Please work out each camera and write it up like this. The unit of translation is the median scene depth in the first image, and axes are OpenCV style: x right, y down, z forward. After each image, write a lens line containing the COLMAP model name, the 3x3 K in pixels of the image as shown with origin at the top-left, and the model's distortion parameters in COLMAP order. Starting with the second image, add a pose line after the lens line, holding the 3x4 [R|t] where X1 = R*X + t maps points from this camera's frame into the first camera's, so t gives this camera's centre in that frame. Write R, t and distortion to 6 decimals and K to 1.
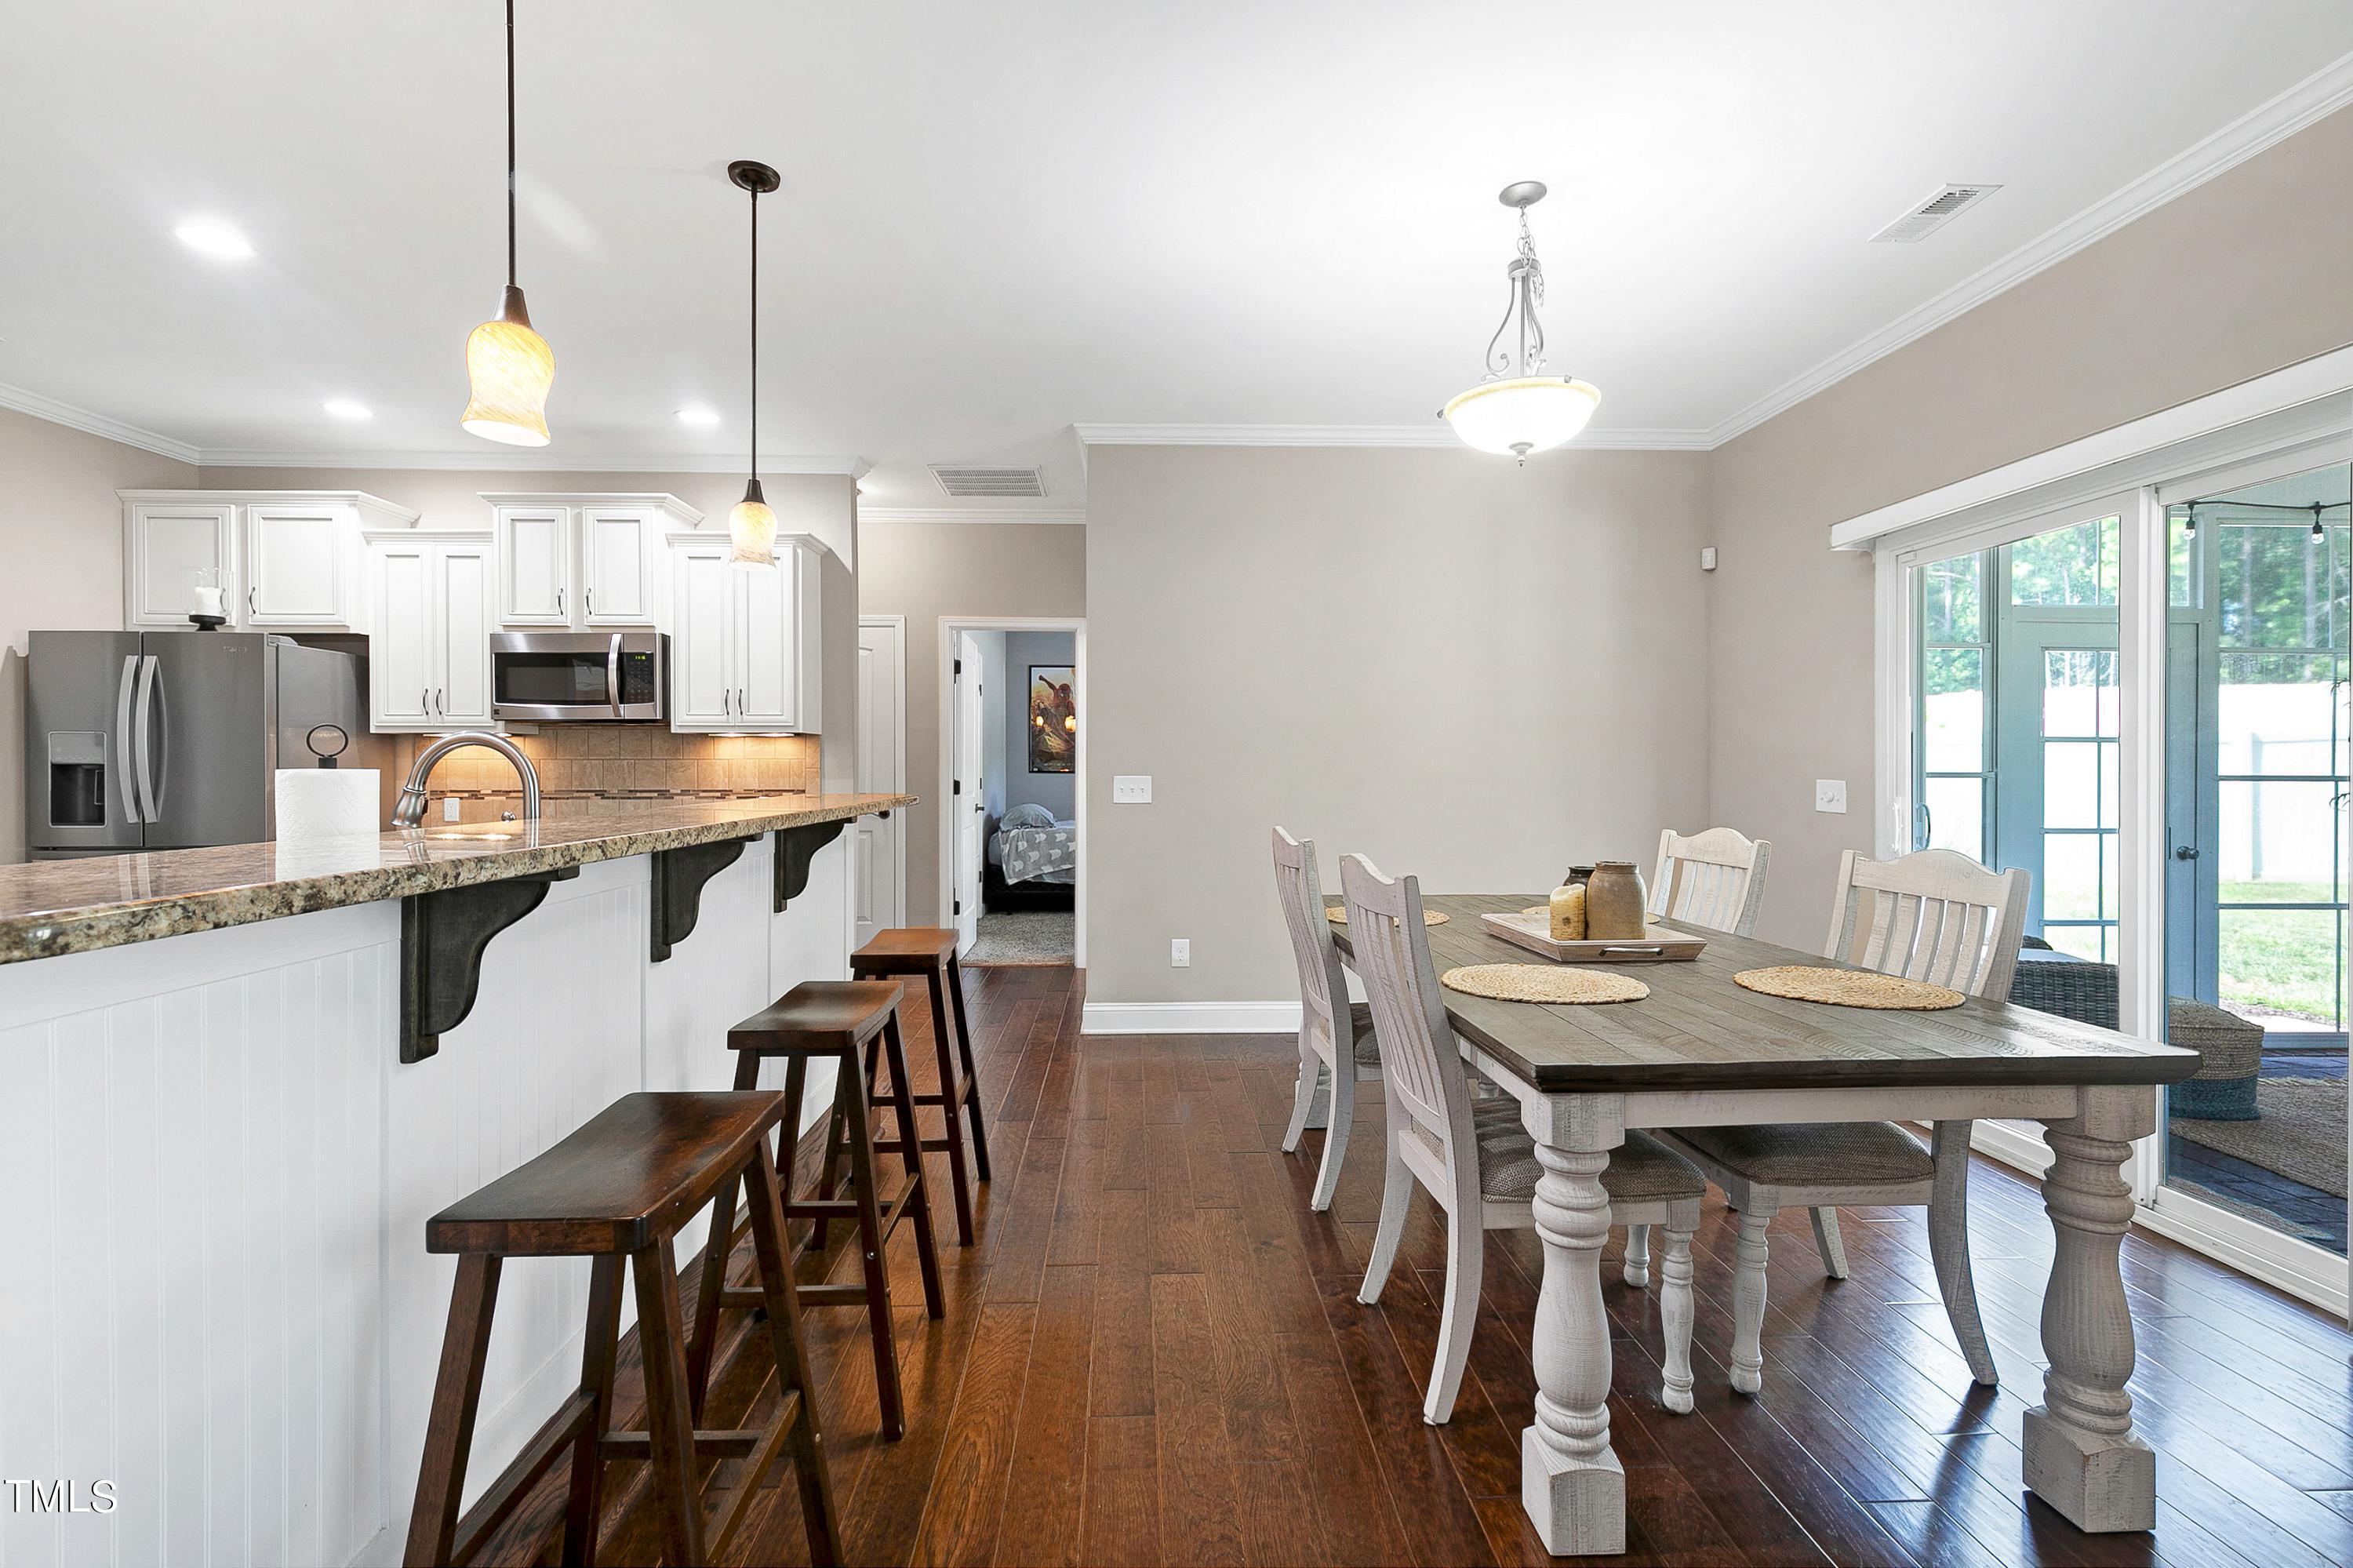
lens RADIAL K [[1082.2, 0, 1168.5], [0, 1082.2, 777.4], [0, 0, 1]] dist [0.008380, 0.000471]
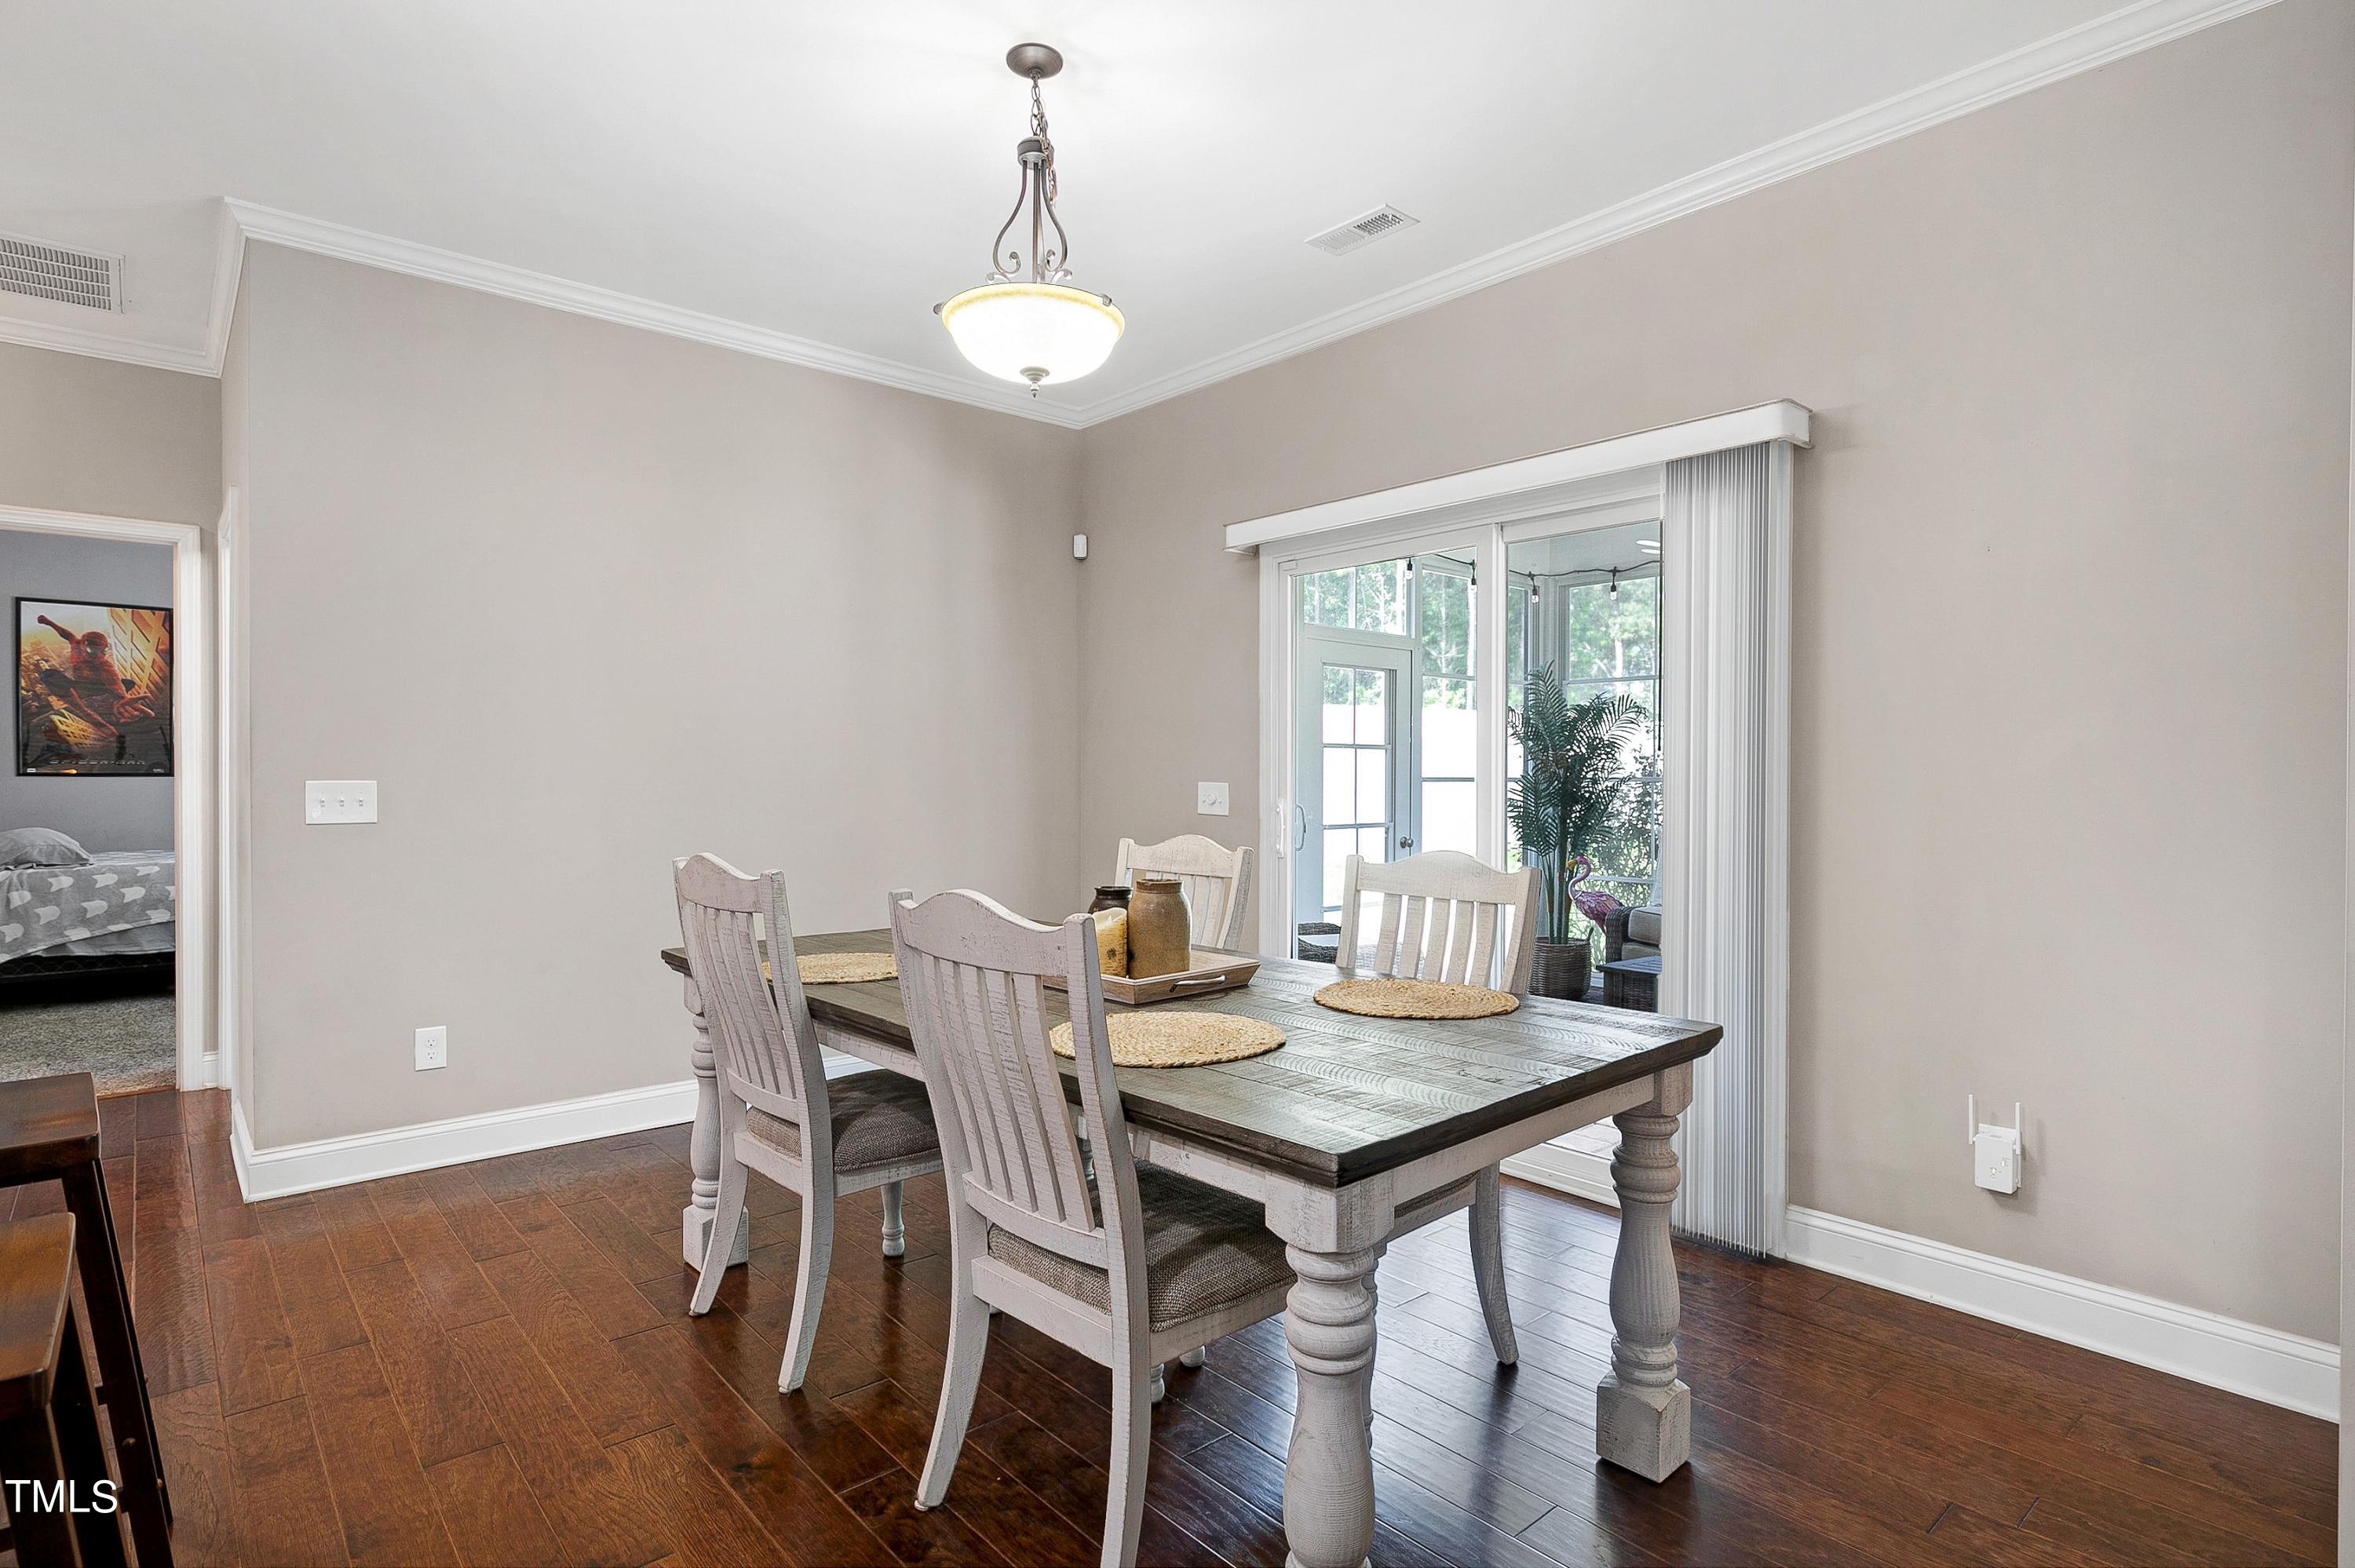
lens RADIAL K [[1211.7, 0, 1179.0], [0, 1211.7, 790.8], [0, 0, 1]] dist [-0.000084, -0.001522]
pose [[0.777943, -0.008621, 0.628276, -0.161366], [0.003279, 0.999948, 0.009661, -0.001100], [-0.628326, -0.005456, 0.777931, 0.225397]]
